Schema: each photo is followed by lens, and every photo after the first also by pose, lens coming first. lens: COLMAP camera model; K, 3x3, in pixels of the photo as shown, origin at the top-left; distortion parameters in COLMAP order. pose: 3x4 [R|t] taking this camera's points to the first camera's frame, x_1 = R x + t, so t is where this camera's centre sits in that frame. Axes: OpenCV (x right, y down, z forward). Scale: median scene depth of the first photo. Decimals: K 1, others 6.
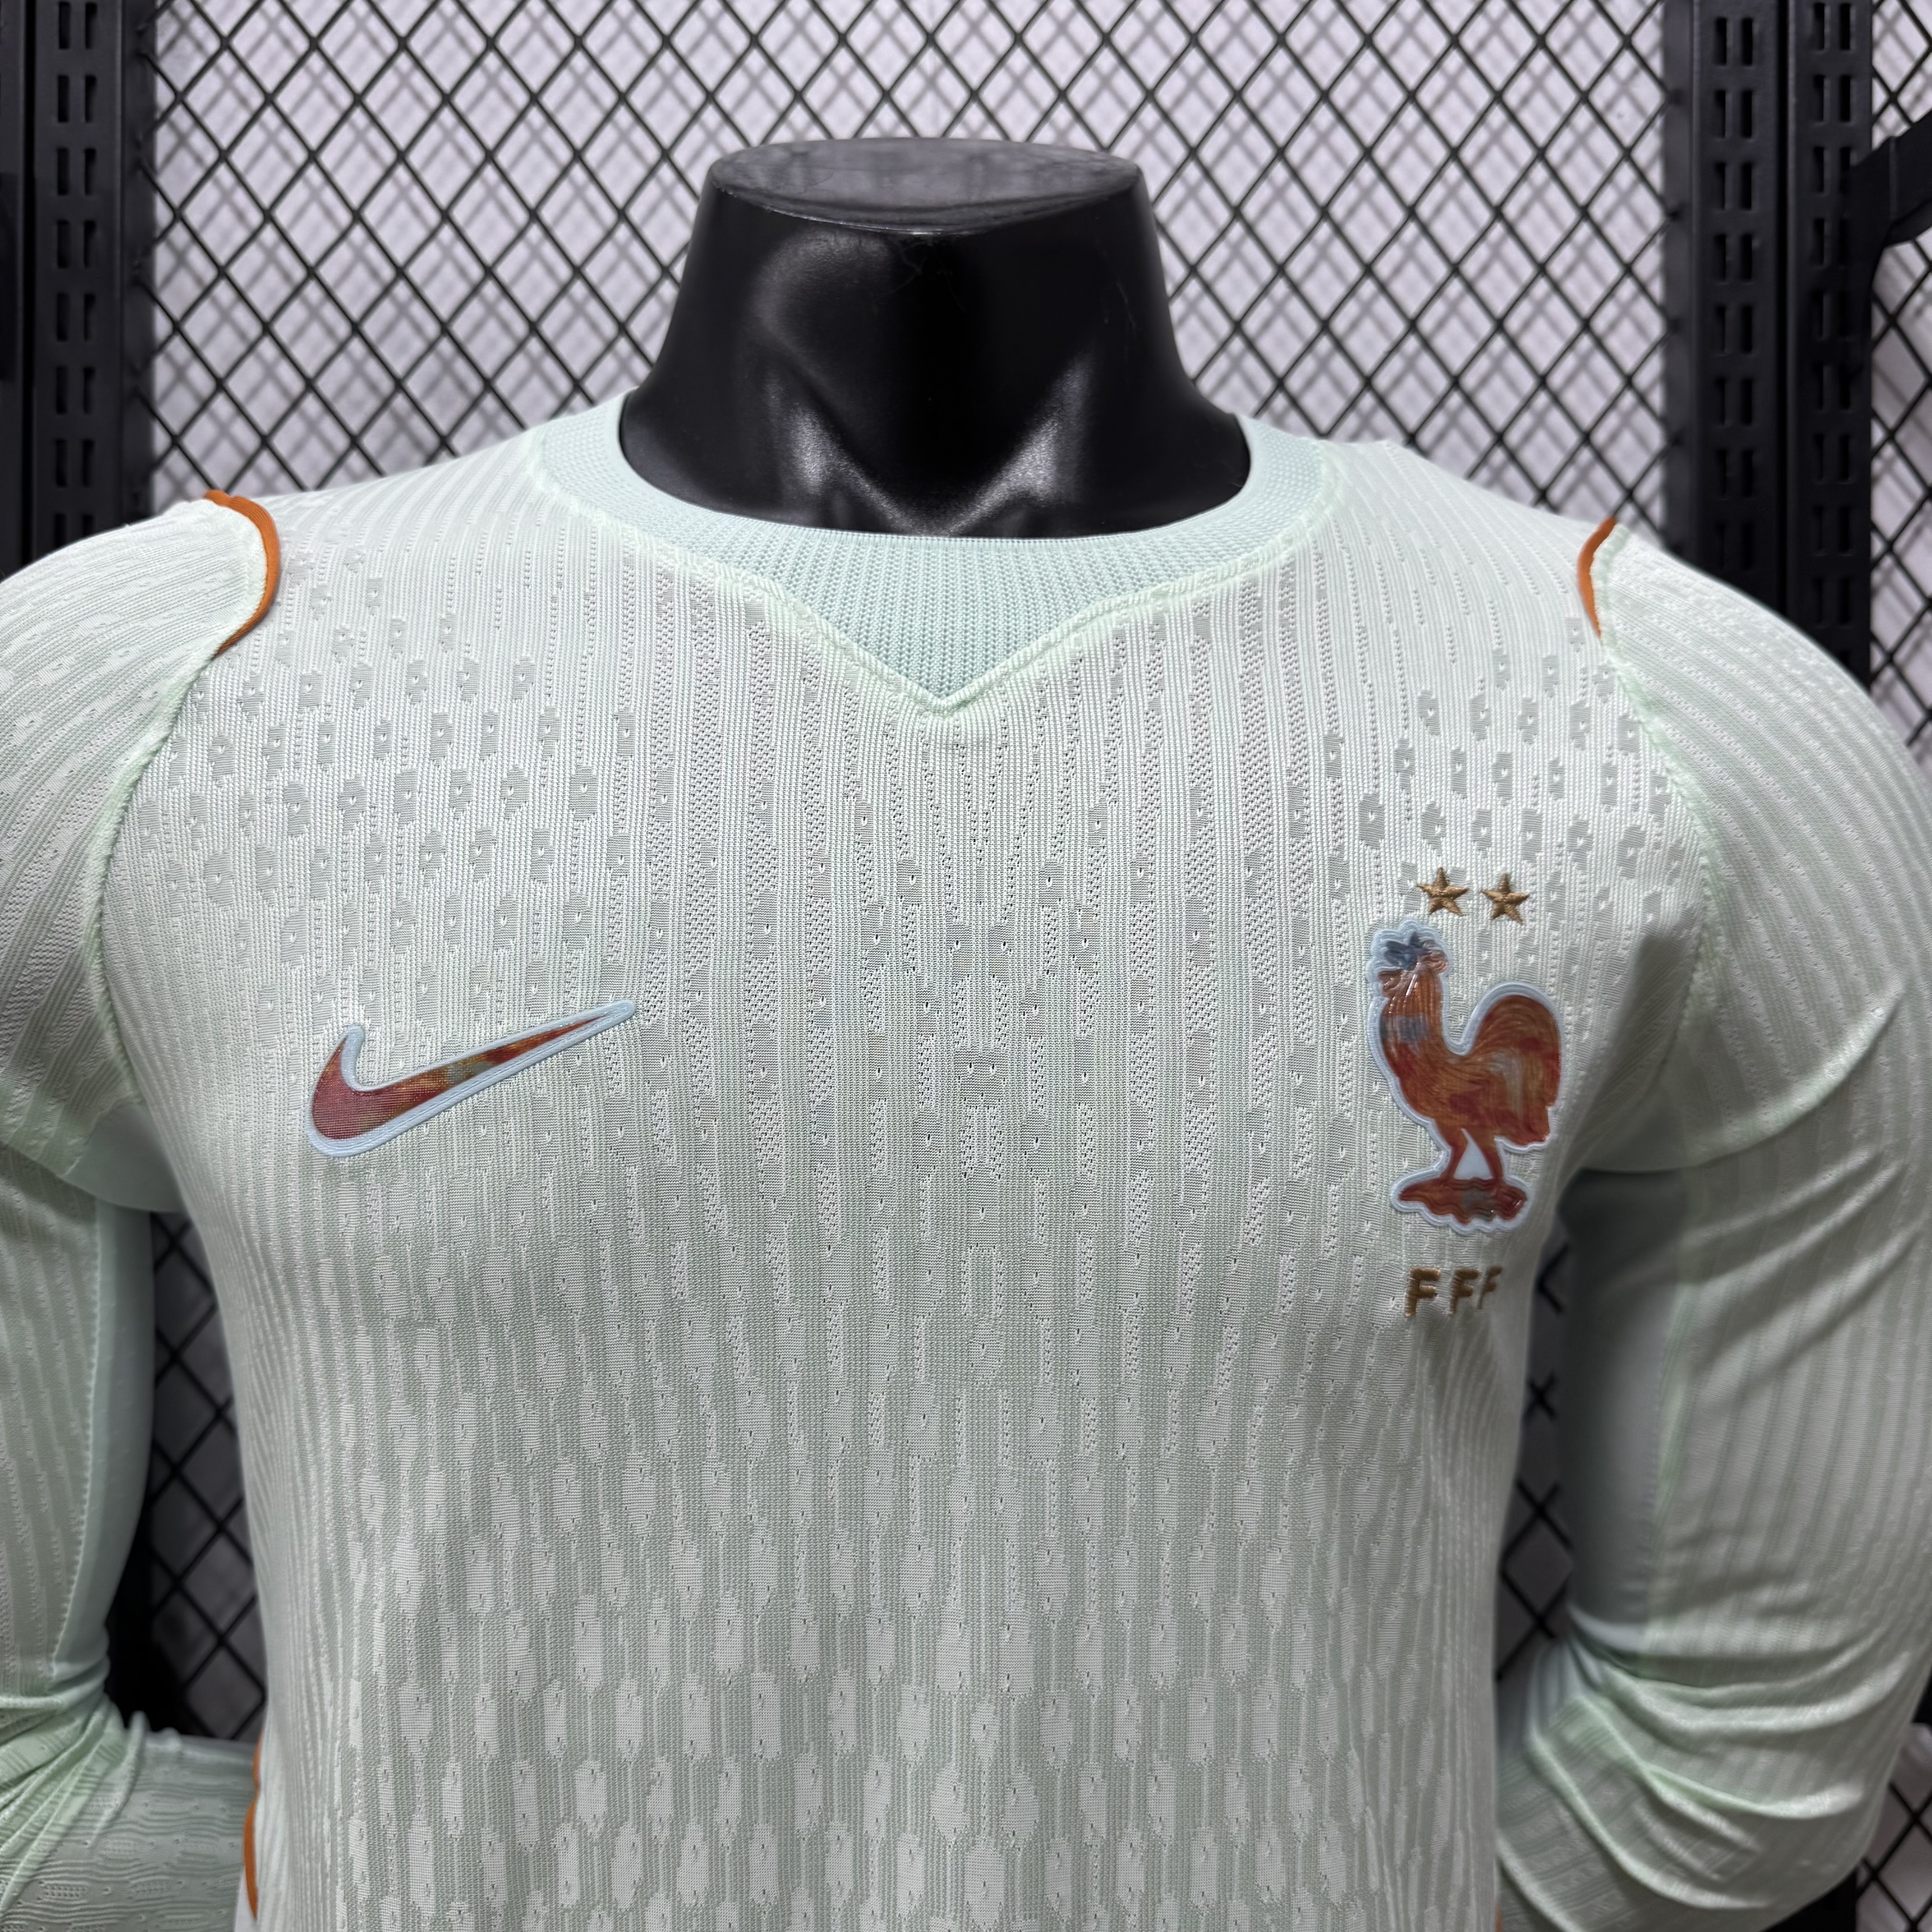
lens RADIAL K [[1835.5, 0, 975.6], [0, 1835.5, 963.2], [0, 0, 1]] dist [0.178258, -0.484173]
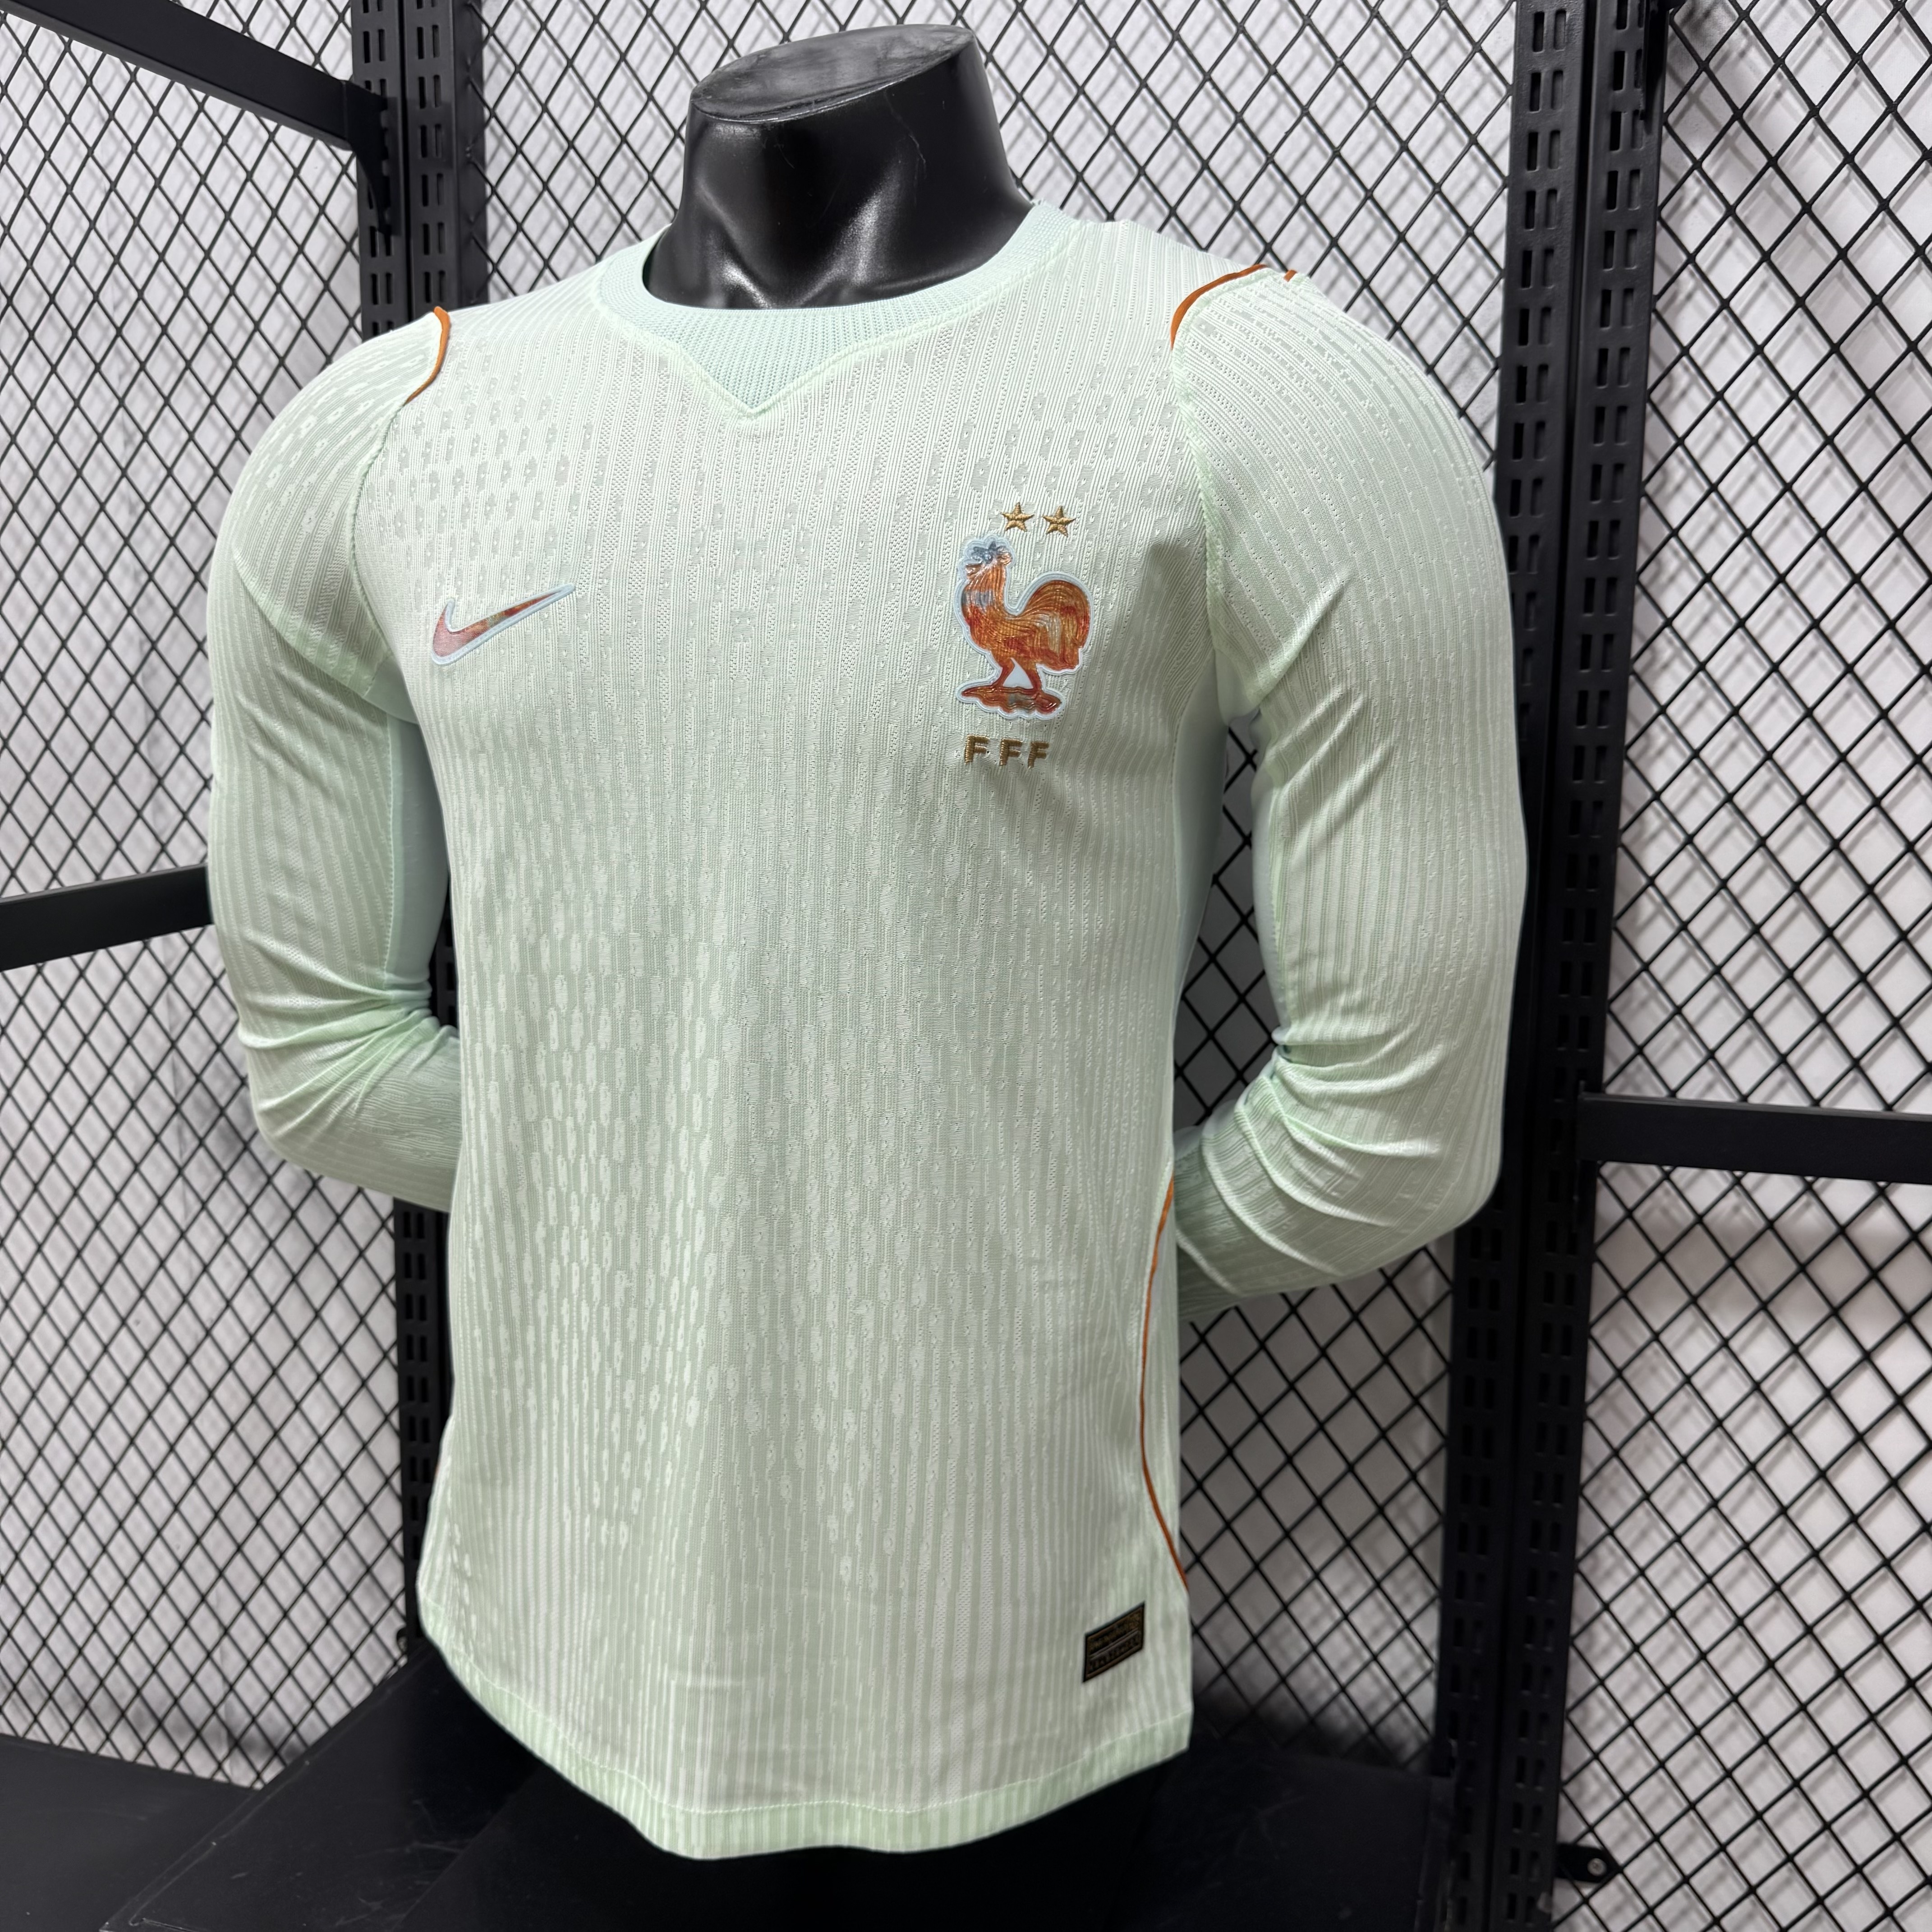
lens RADIAL K [[1803.9, 0, 989.0], [0, 1803.9, 978.8], [0, 0, 1]] dist [0.167491, -0.346463]
pose [[0.946461, 0.053446, -0.318365, 0.784756], [-0.009377, 0.990335, 0.138378, 0.149794], [0.322683, -0.127984, 0.937814, -0.621574]]
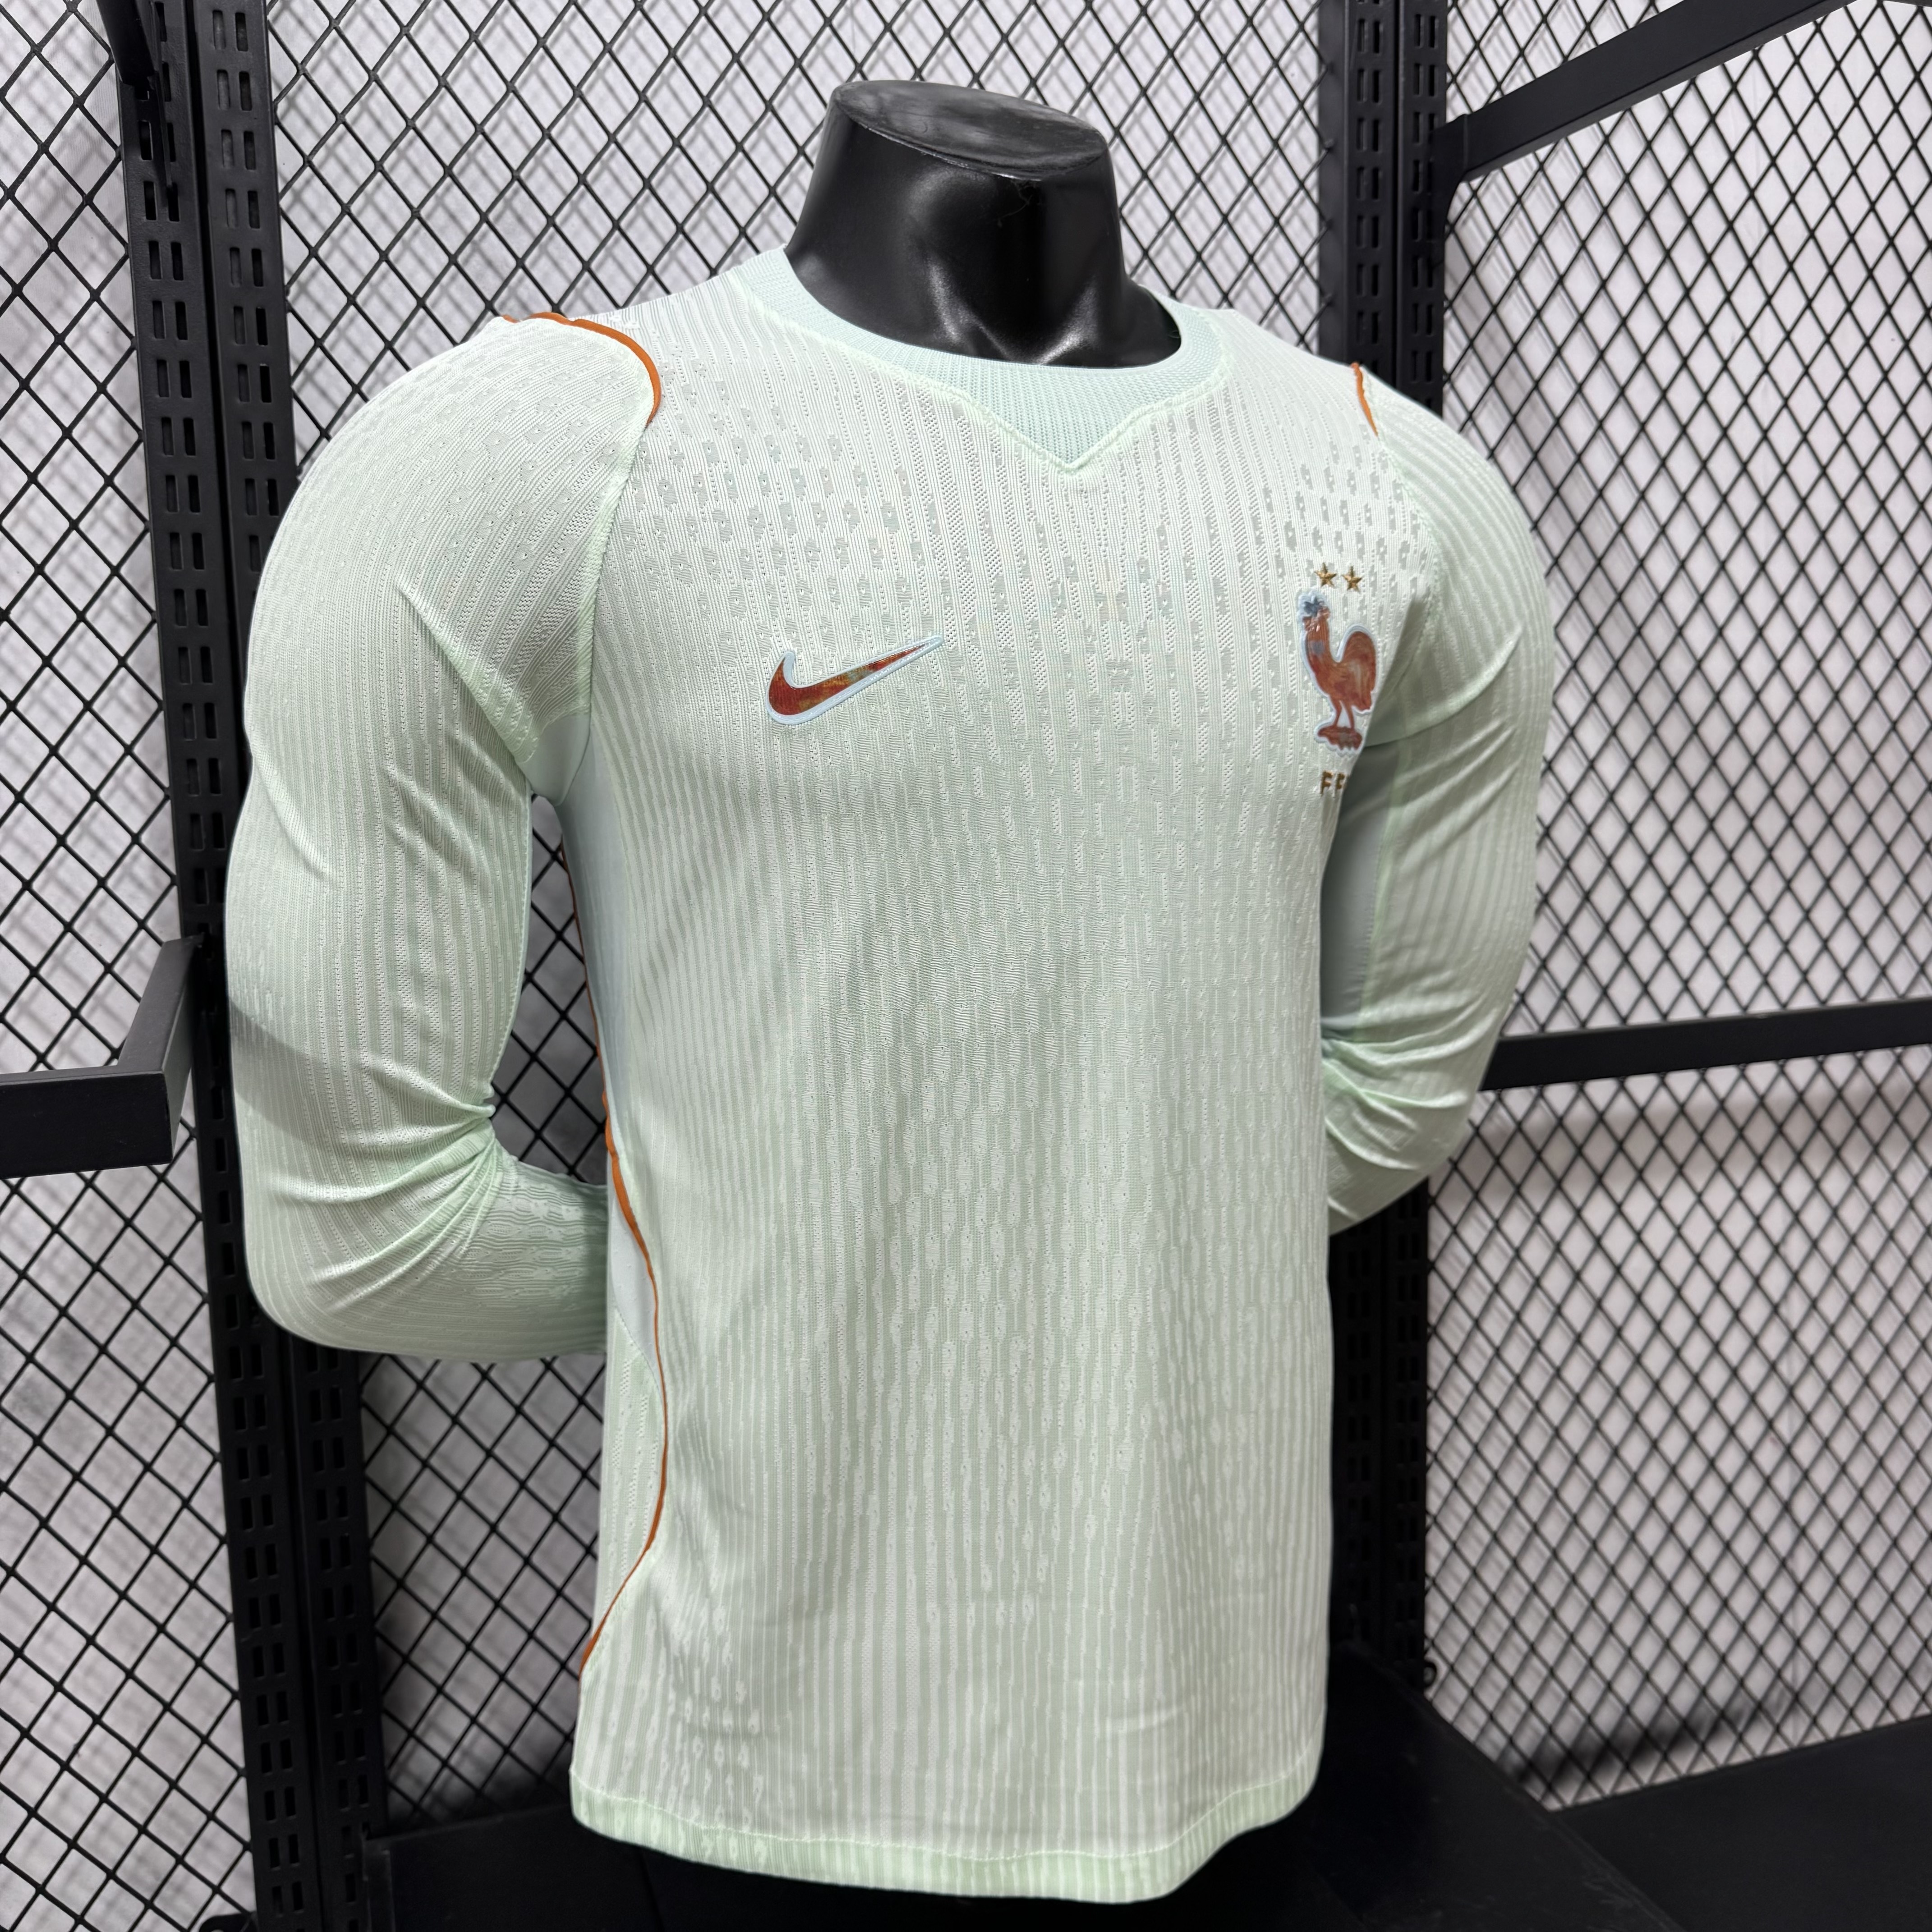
lens RADIAL K [[1796.5, 0, 952.8], [0, 1796.5, 978.2], [0, 0, 1]] dist [0.172215, -0.349706]
pose [[0.951864, -0.065186, 0.299510, -0.691513], [0.027605, 0.991385, 0.128035, 0.120785], [-0.305276, -0.113604, 0.945463, -0.678705]]
